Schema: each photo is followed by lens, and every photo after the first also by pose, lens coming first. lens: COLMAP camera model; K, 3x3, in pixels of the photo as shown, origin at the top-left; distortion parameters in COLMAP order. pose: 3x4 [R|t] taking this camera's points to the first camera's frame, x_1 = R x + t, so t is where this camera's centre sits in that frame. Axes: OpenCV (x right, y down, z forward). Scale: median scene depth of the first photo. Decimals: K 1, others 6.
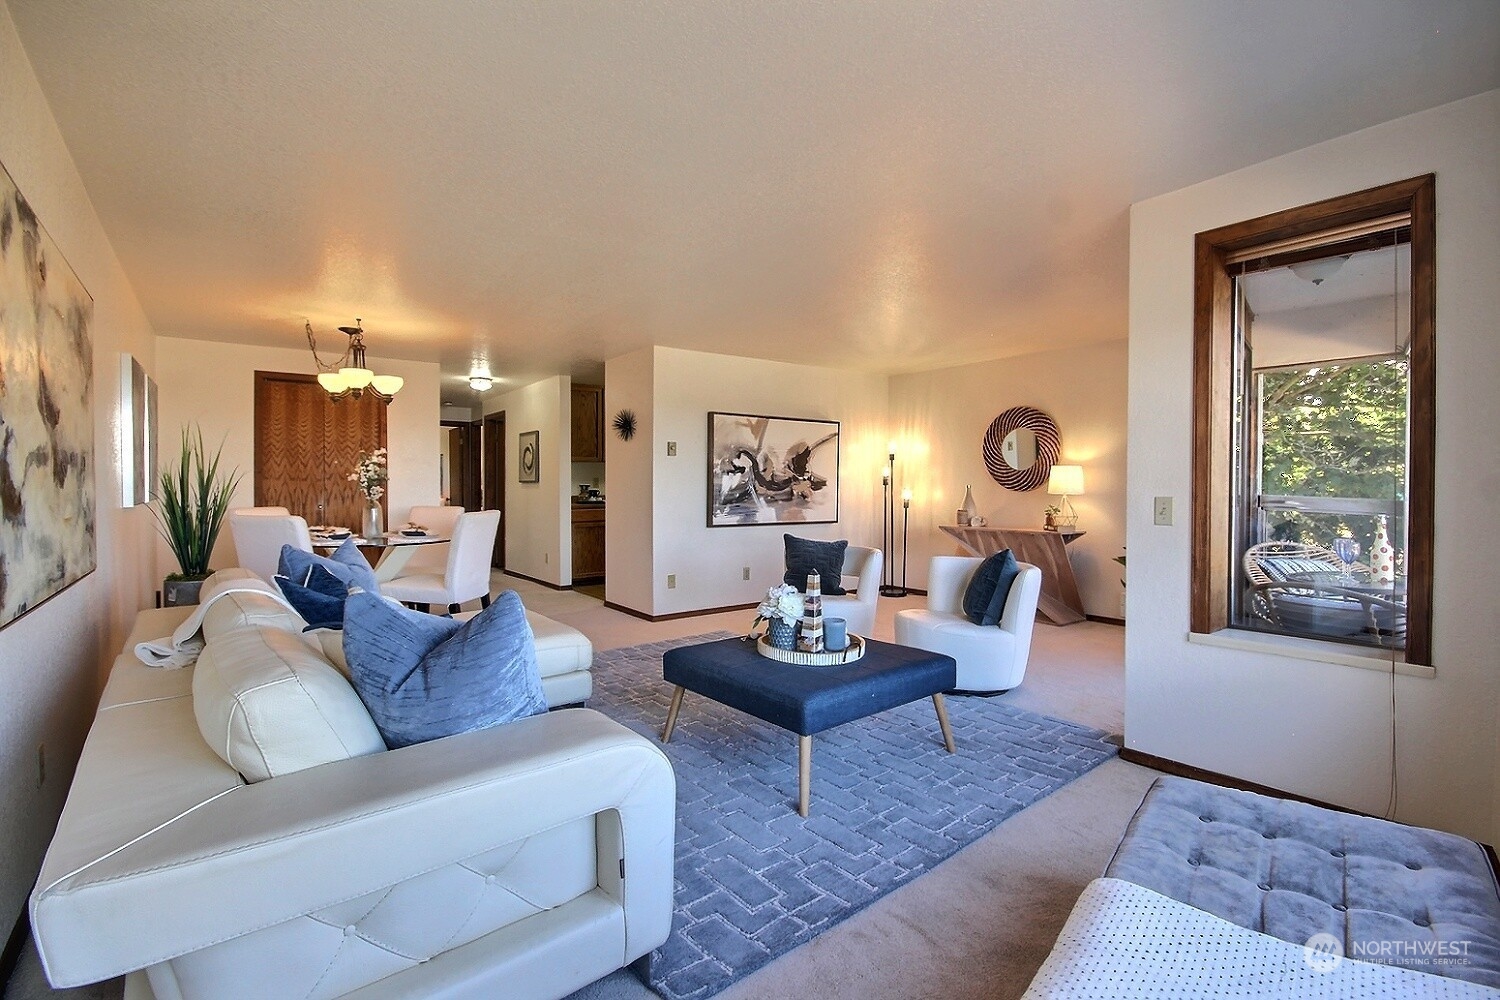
lens RADIAL K [[698.9, 0, 757.9], [0, 698.9, 493.0], [0, 0, 1]] dist [-0.000607, -0.004807]
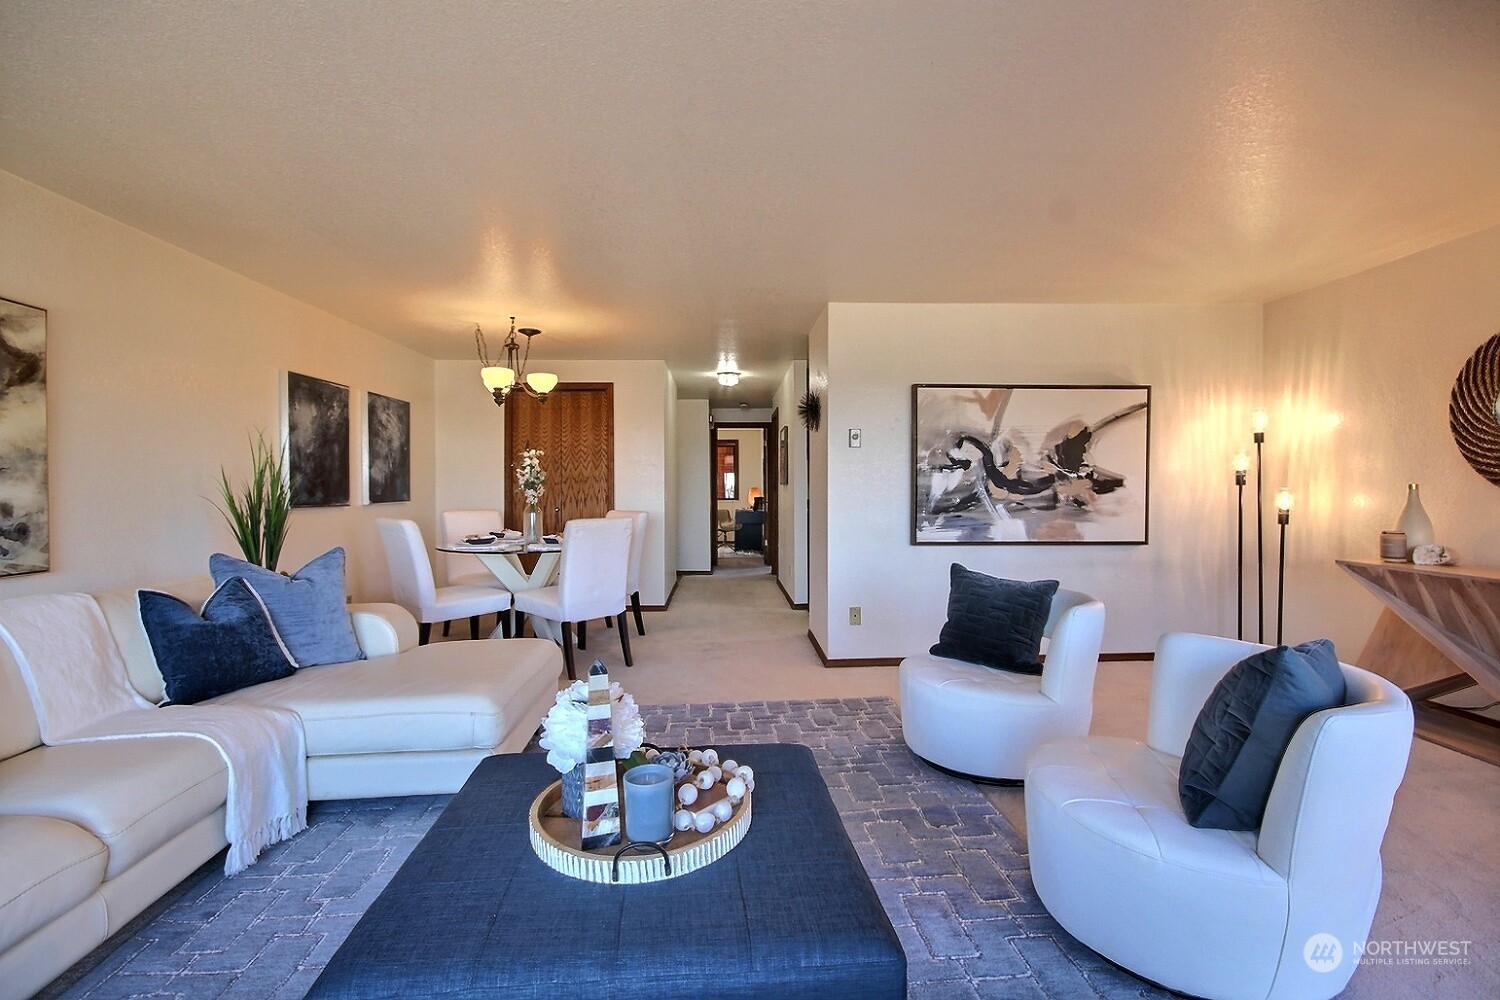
lens RADIAL K [[698.9, 0, 752.1], [0, 698.9, 498.6], [0, 0, 1]] dist [-0.000607, -0.004807]
pose [[0.819665, 0.005277, -0.572819, 0.199244], [-0.001658, 0.999975, 0.006839, -0.003341], [0.572841, -0.004656, 0.819653, 0.300927]]
